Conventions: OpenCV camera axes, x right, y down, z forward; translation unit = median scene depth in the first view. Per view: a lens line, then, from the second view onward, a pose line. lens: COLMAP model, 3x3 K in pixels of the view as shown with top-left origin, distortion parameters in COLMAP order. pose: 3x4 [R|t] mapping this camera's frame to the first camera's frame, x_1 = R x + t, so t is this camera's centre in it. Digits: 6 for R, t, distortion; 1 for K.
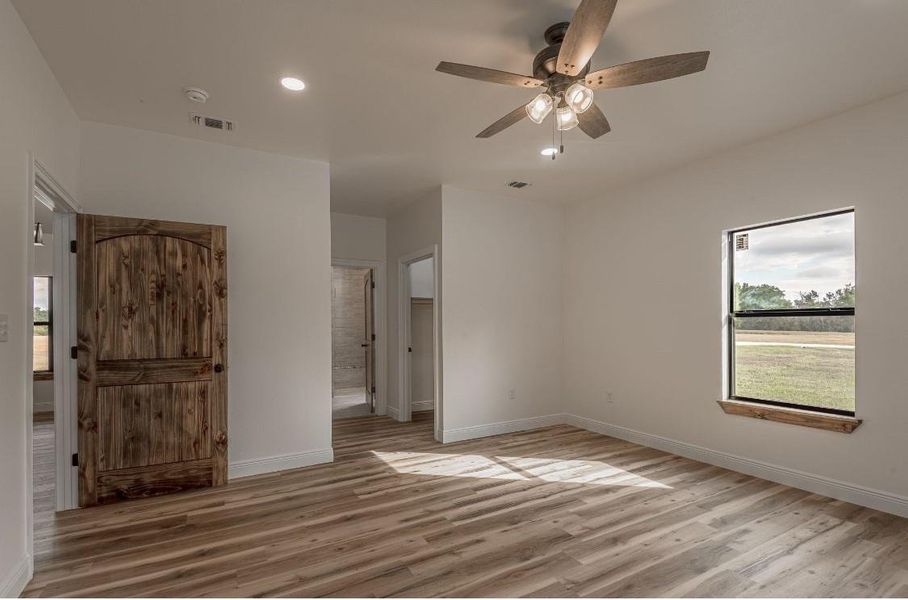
lens RADIAL K [[430.1, 0, 456.6], [0, 430.1, 324.7], [0, 0, 1]] dist [0.020089, -0.000289]
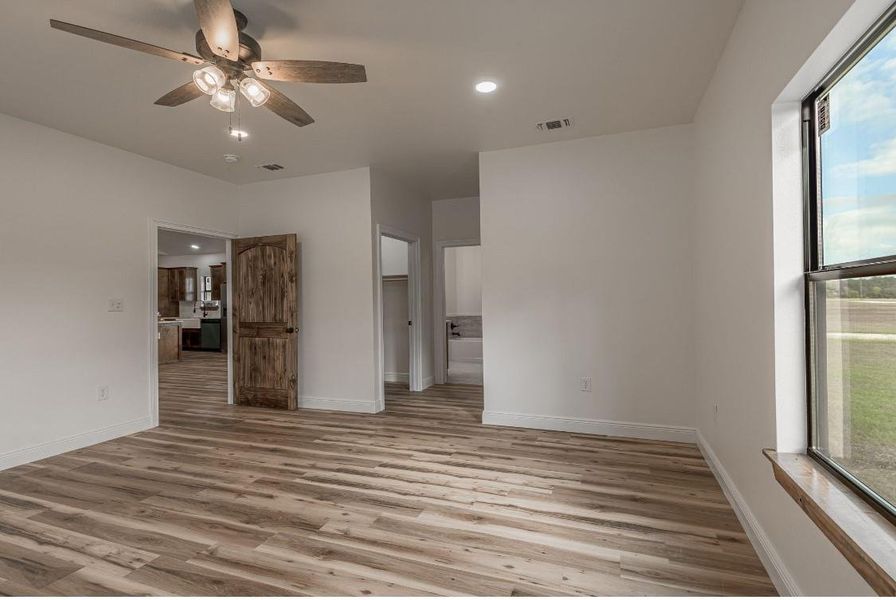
lens RADIAL K [[409.0, 0, 448.0], [0, 409.0, 300.0], [0, 0, 1]] dist [0.013605, -0.000347]
pose [[0.651530, -0.007578, -0.758585, 0.892056], [0.007921, 0.999964, -0.003186, 0.005633], [0.758582, -0.003933, 0.651566, 0.517416]]
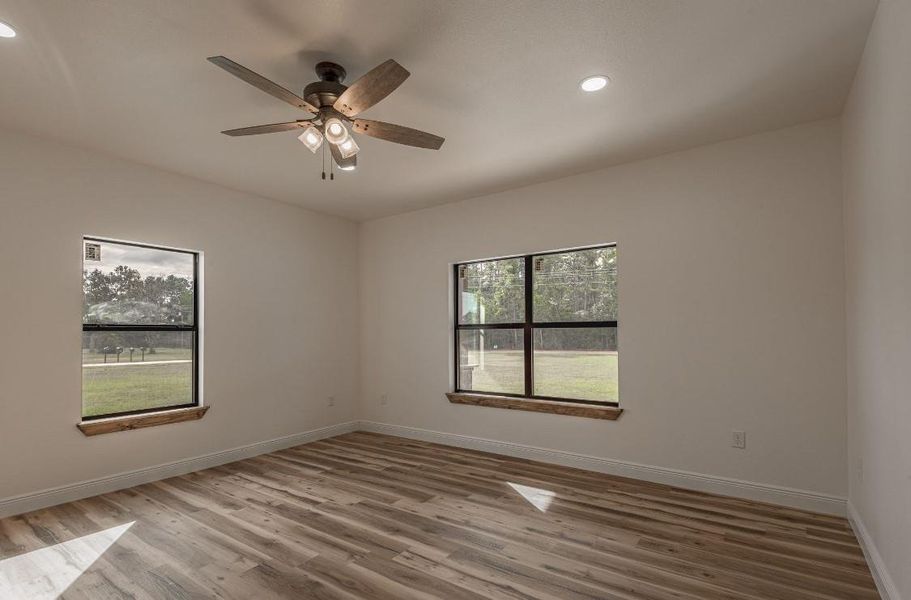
lens RADIAL K [[427.4, 0, 437.5], [0, 427.4, 318.4], [0, 0, 1]] dist [-0.020421, -0.000433]
pose [[-0.377022, 0.046200, 0.925051, -0.583868], [0.015703, 0.998930, -0.043489, 0.008939], [-0.926071, -0.001870, -0.377344, 0.794725]]
